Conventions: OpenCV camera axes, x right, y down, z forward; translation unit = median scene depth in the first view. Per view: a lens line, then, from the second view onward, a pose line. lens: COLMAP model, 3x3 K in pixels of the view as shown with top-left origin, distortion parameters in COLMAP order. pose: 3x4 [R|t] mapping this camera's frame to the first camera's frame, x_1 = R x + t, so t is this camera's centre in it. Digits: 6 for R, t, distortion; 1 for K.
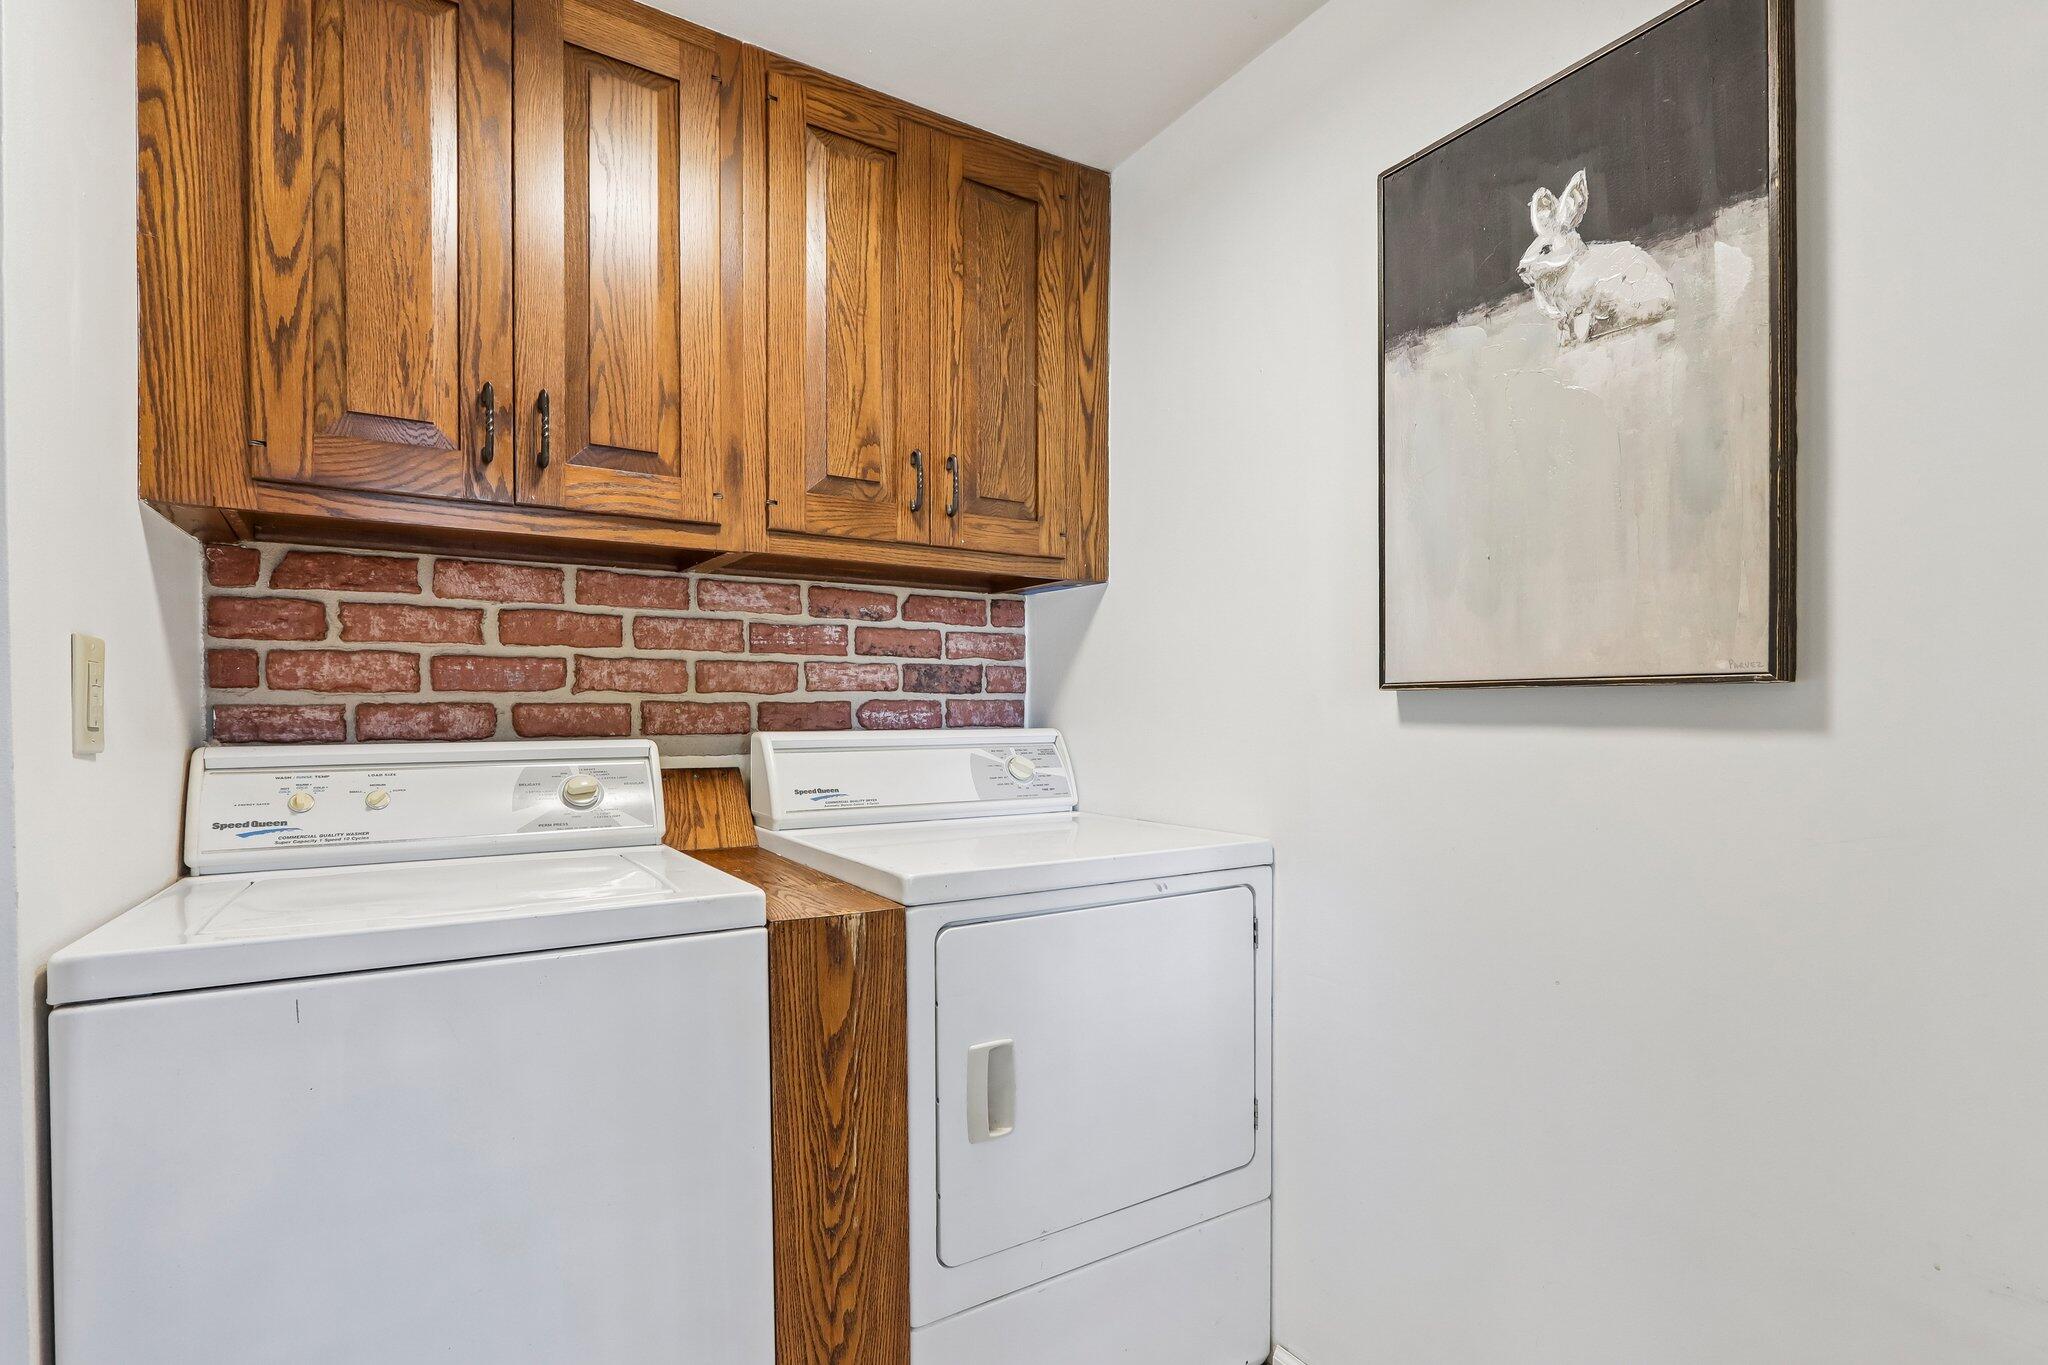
lens RADIAL K [[945.7, 0, 1096.3], [0, 945.7, 722.6], [0, 0, 1]] dist [-0.018124, 0.002925]
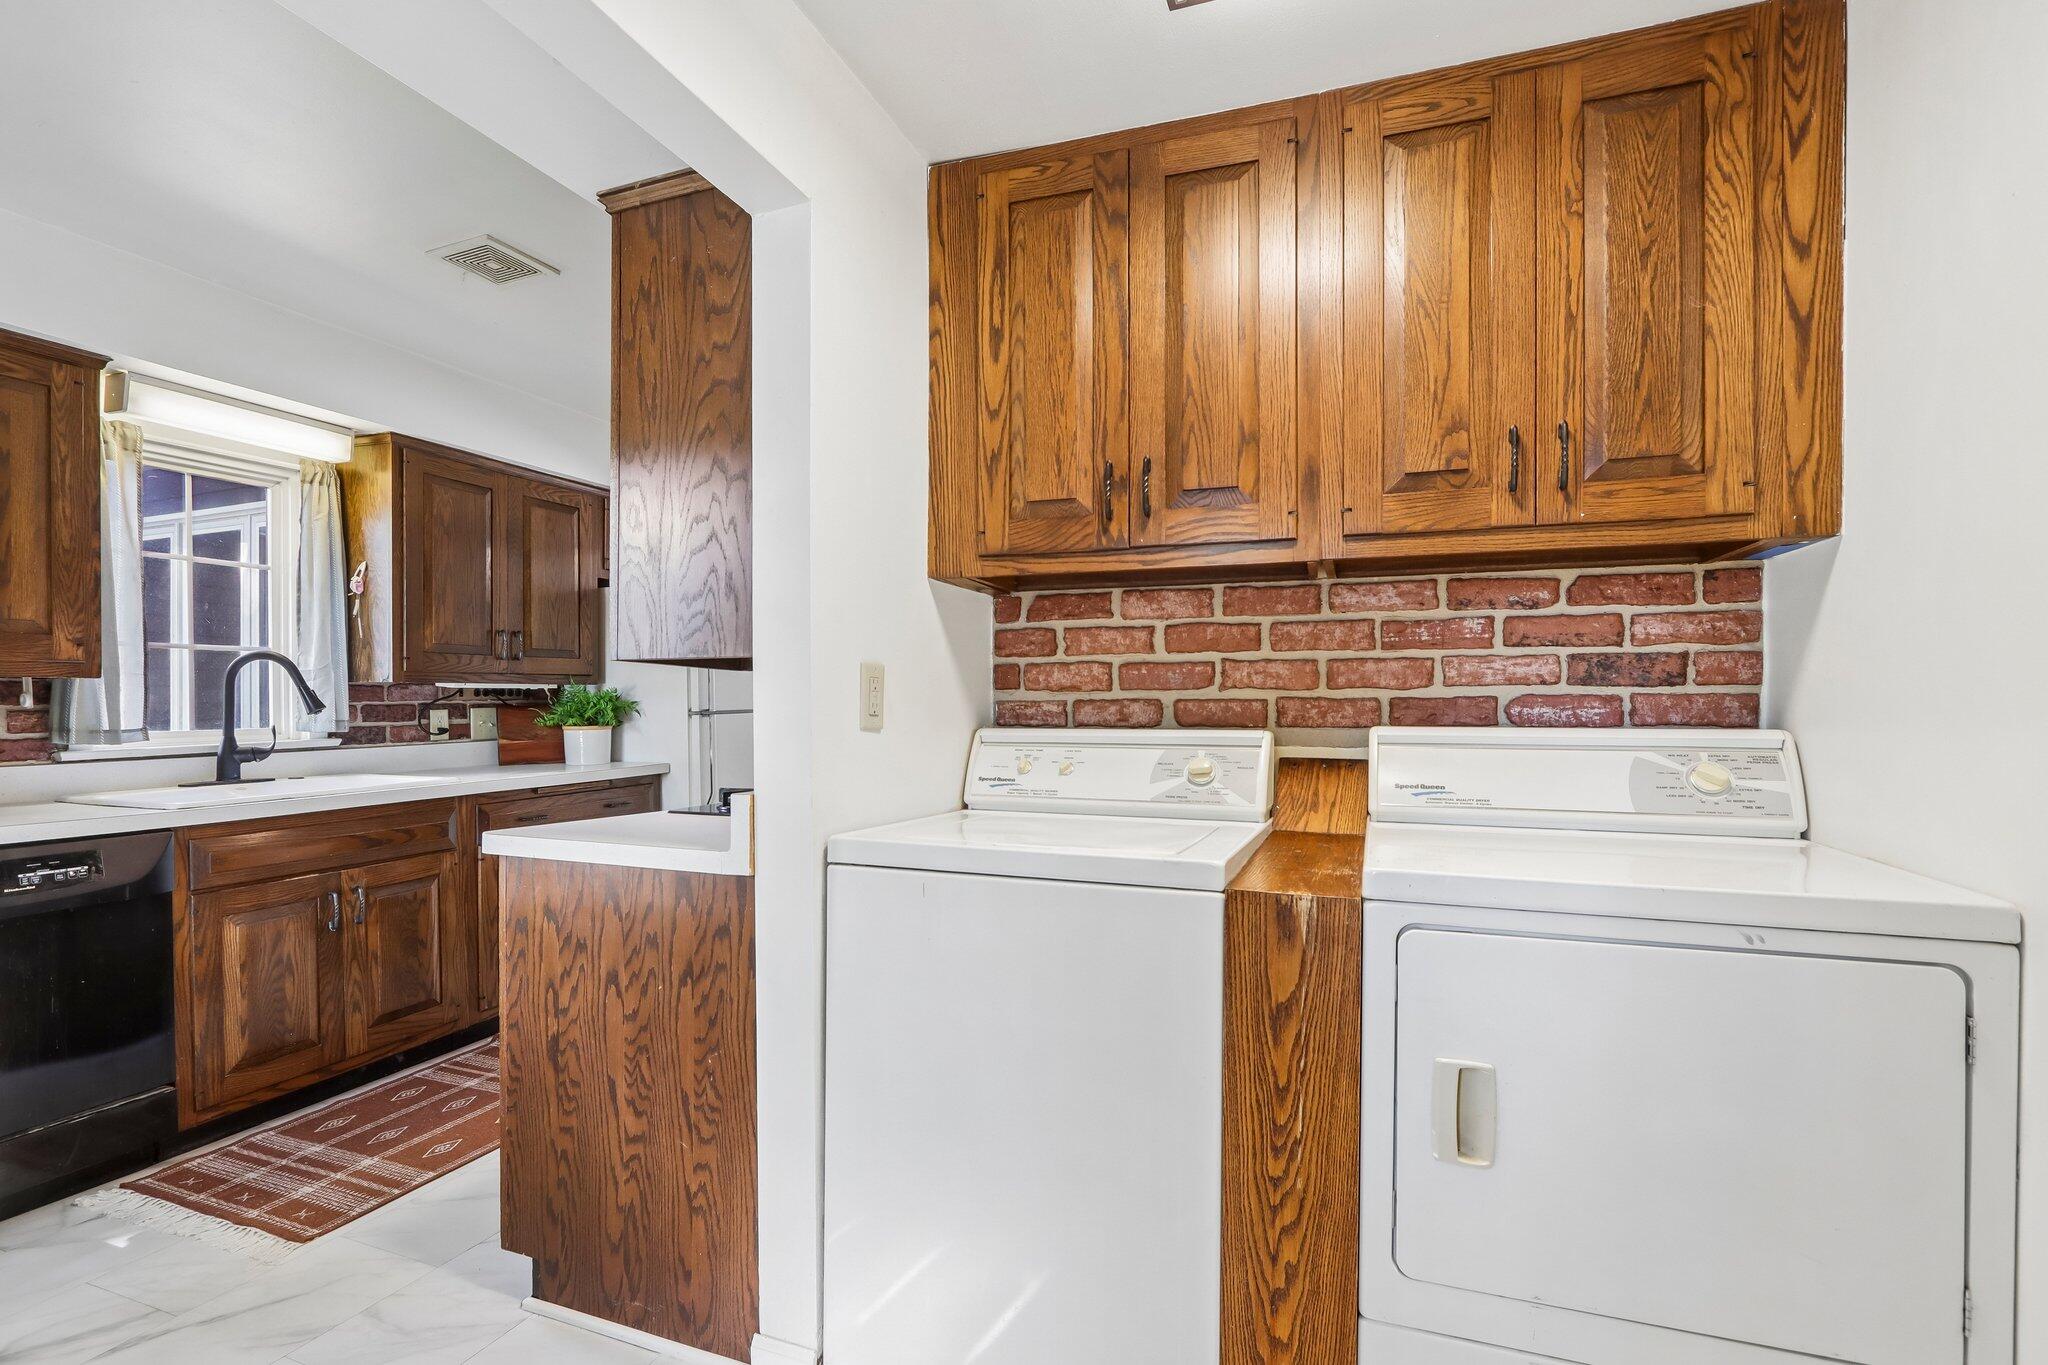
lens RADIAL K [[945.7, 0, 998.6], [0, 945.7, 707.6], [0, 0, 1]] dist [-0.018124, 0.002925]
pose [[0.608810, 0.005396, -0.793298, 0.272982], [-0.012741, 0.999914, -0.002976, -0.003113], [0.793214, 0.011919, 0.608826, 0.047881]]
